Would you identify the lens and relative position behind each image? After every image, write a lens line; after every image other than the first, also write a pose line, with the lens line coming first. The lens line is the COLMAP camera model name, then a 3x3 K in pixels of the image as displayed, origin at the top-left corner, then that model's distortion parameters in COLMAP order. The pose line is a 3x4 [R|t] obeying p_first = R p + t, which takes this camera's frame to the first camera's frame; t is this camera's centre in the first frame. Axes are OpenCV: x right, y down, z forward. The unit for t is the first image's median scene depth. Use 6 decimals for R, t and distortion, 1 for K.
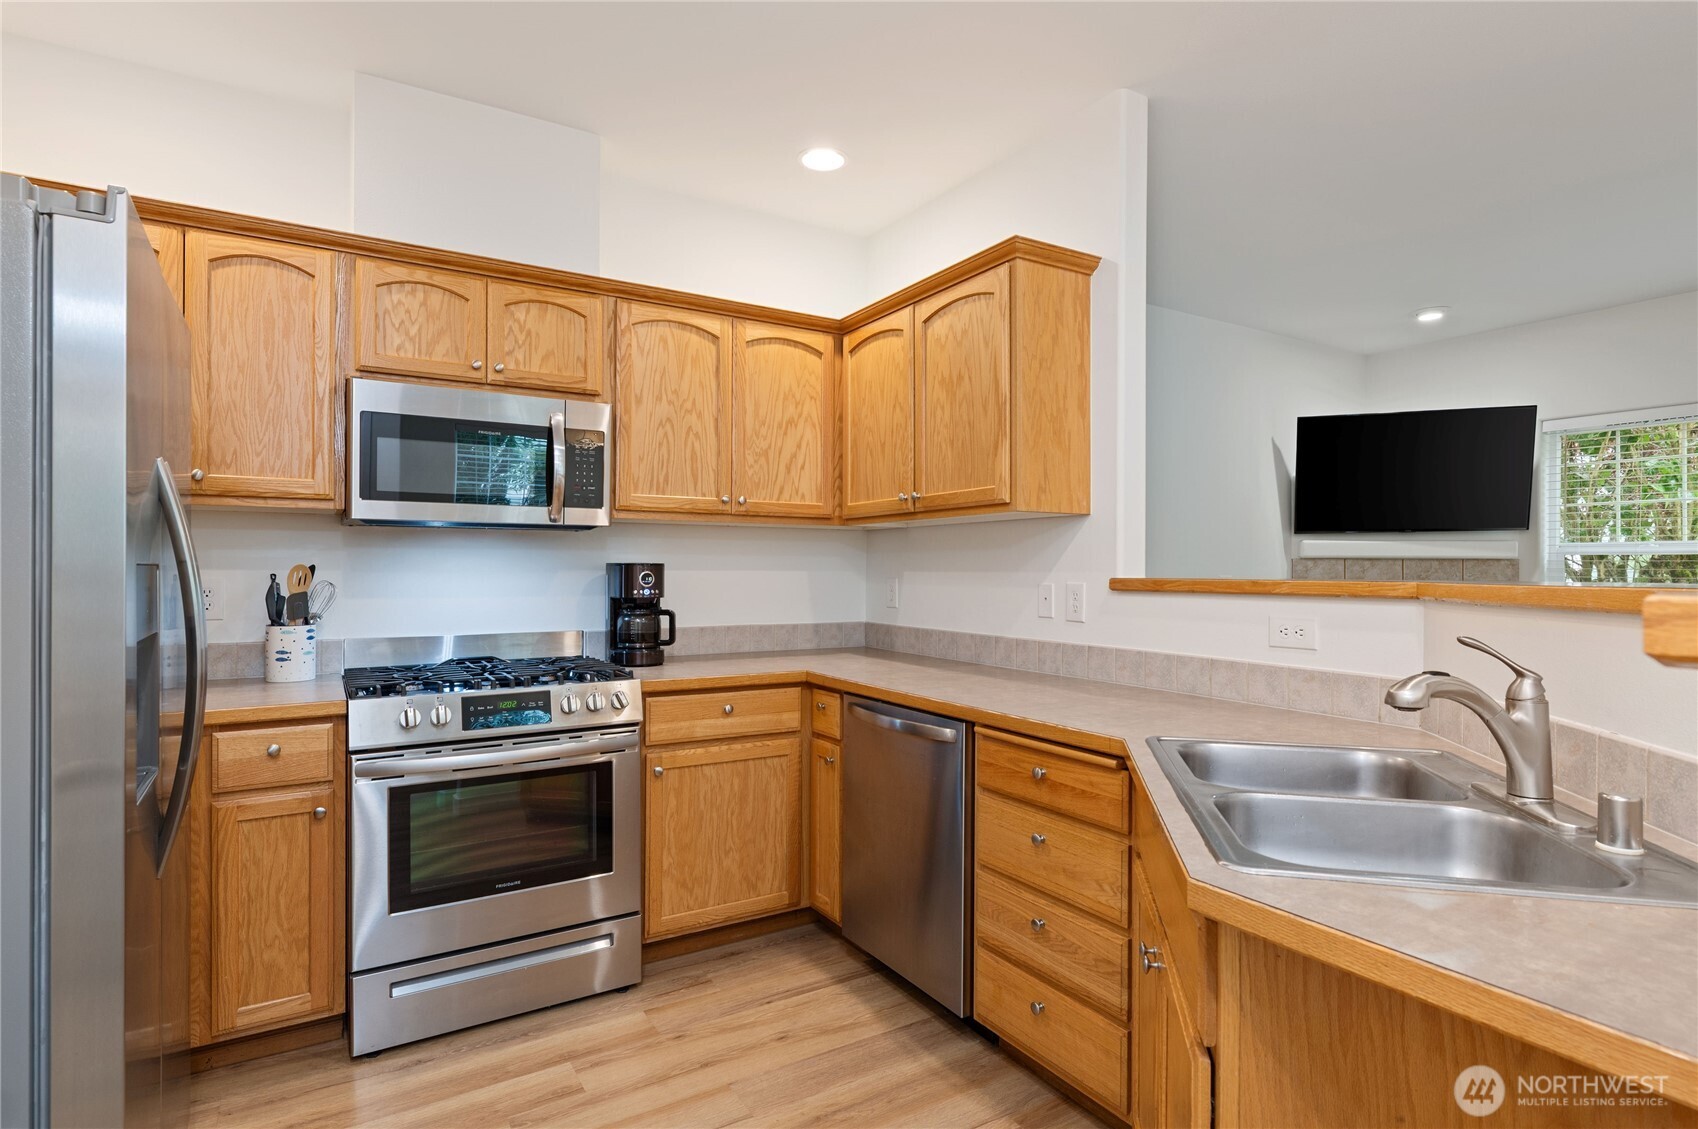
lens RADIAL K [[871.3, 0, 835.7], [0, 871.3, 566.1], [0, 0, 1]] dist [-0.000122, 0.000275]
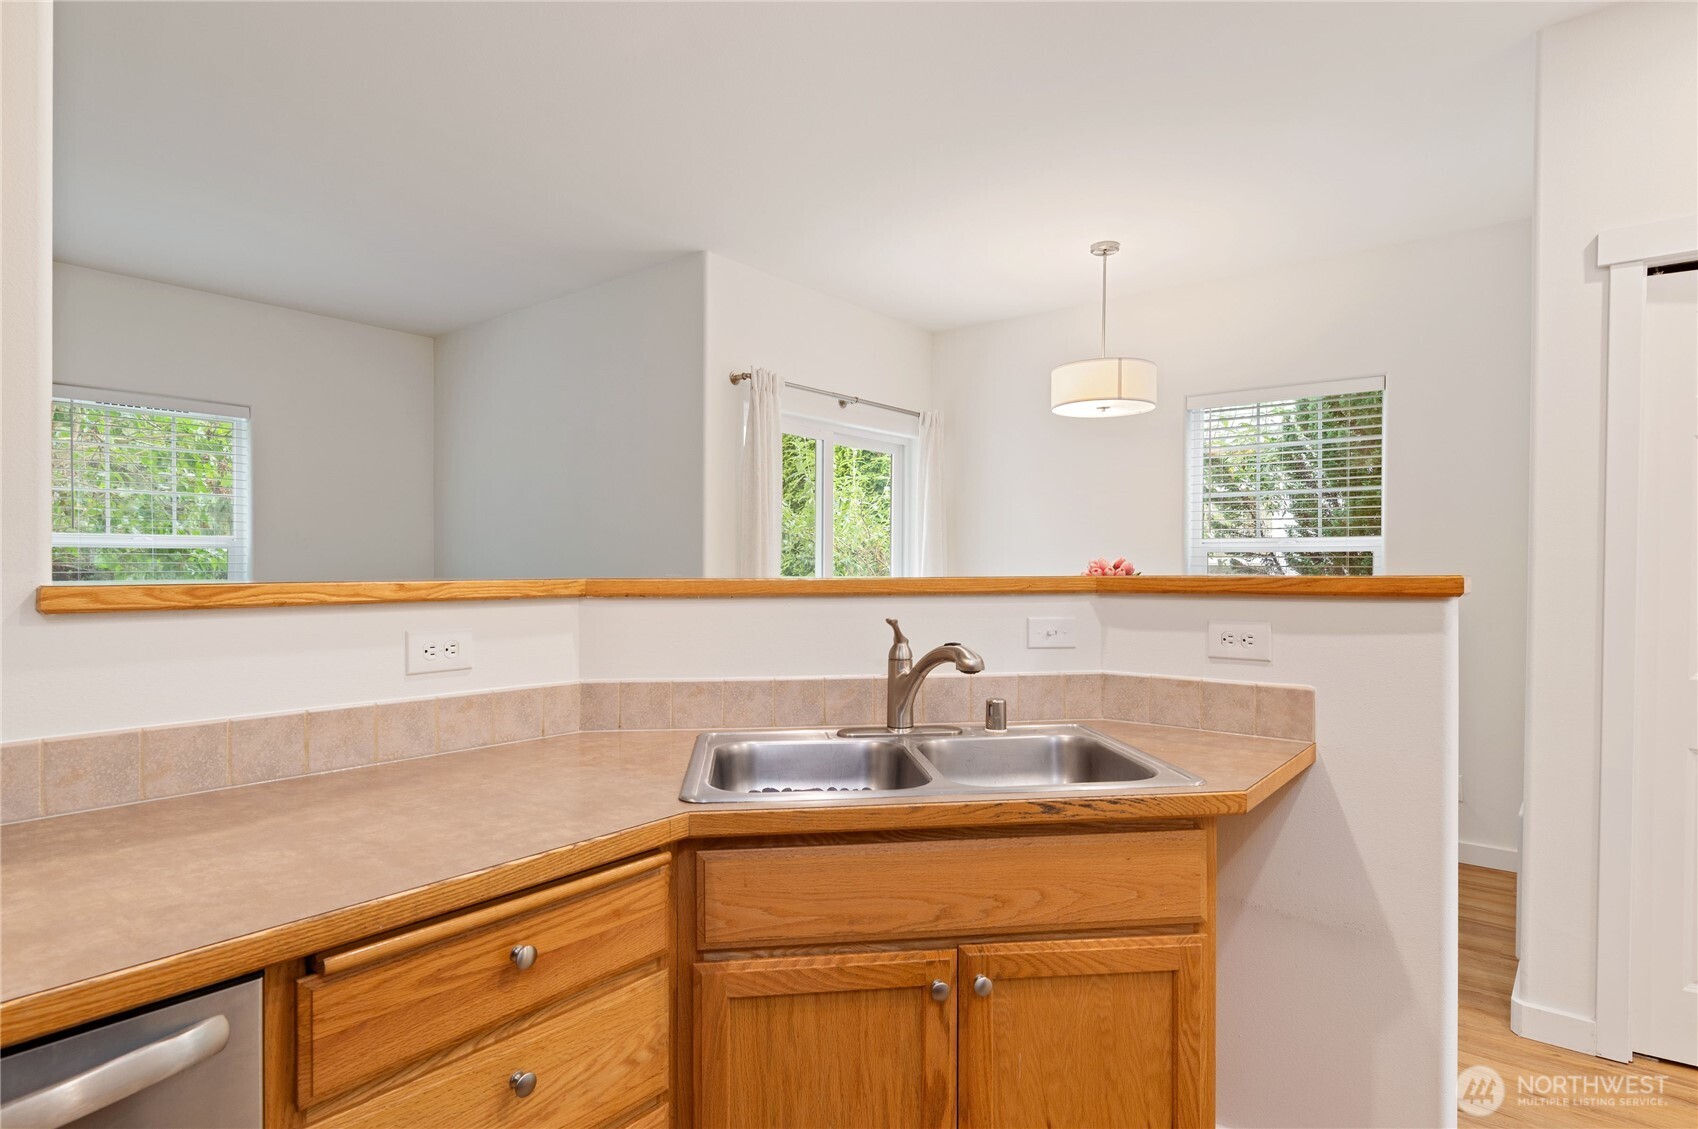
lens RADIAL K [[871.3, 0, 851.2], [0, 871.3, 567.1], [0, 0, 1]] dist [-0.000122, 0.000275]
pose [[-0.325298, -0.009275, 0.945566, -0.310257], [-0.003852, 0.999957, 0.008483, -0.005690], [-0.945604, -0.000883, -0.325319, 0.913479]]
